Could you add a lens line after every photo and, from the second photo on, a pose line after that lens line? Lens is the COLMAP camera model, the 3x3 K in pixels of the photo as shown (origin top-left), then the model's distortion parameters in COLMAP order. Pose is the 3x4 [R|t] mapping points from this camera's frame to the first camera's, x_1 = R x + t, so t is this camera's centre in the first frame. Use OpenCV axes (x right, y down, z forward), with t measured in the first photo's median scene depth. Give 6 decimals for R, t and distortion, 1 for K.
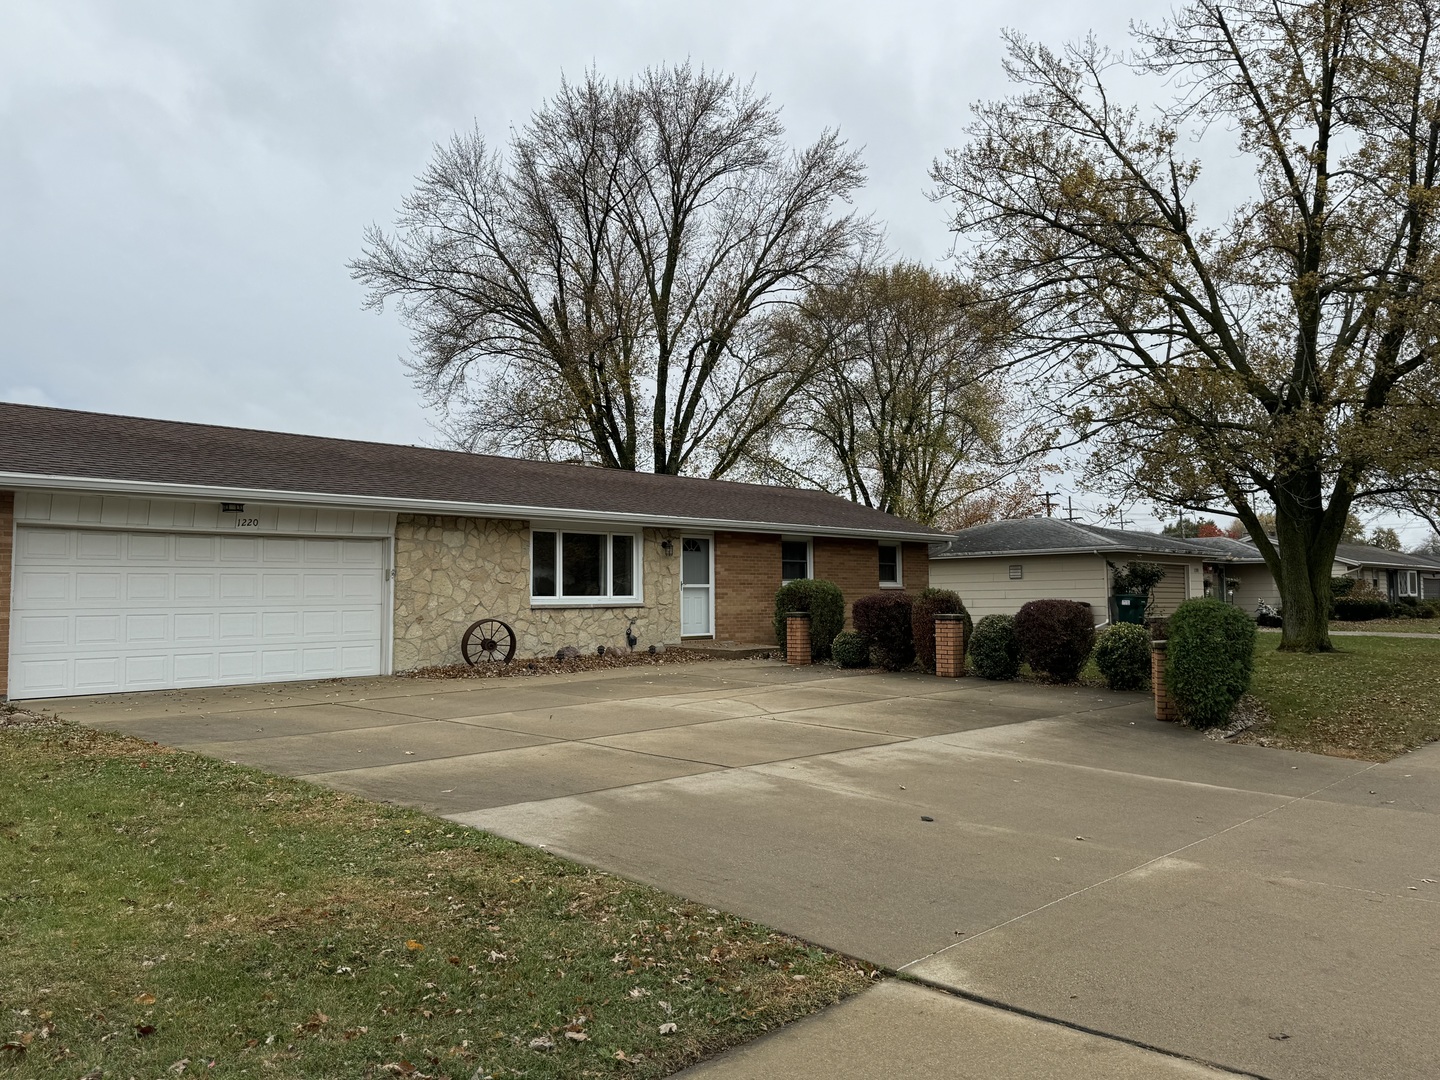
lens RADIAL K [[1125.3, 0, 719.4], [0, 1125.3, 539.3], [0, 0, 1]] dist [-0.000089, -0.000092]
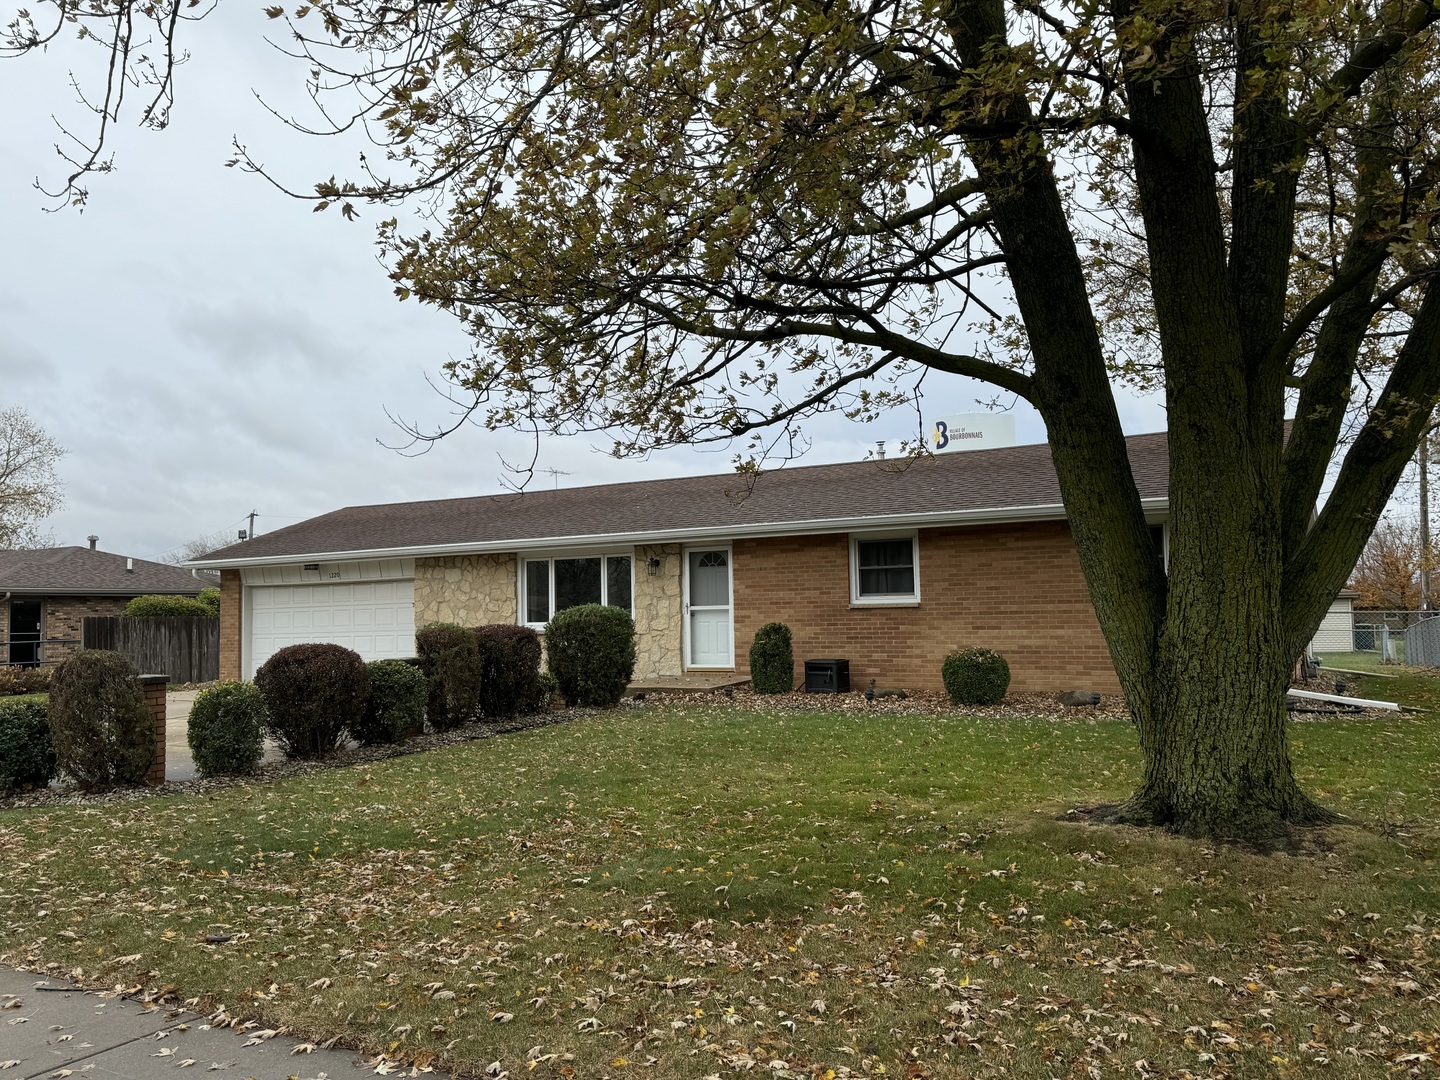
lens RADIAL K [[1125.3, 0, 719.5], [0, 1125.3, 541.8], [0, 0, 1]] dist [-0.000089, -0.000092]
pose [[0.230575, -0.069847, -0.970545, 0.897812], [0.063803, 0.996359, -0.056547, 0.045163], [0.970961, -0.048885, 0.234192, 0.912932]]
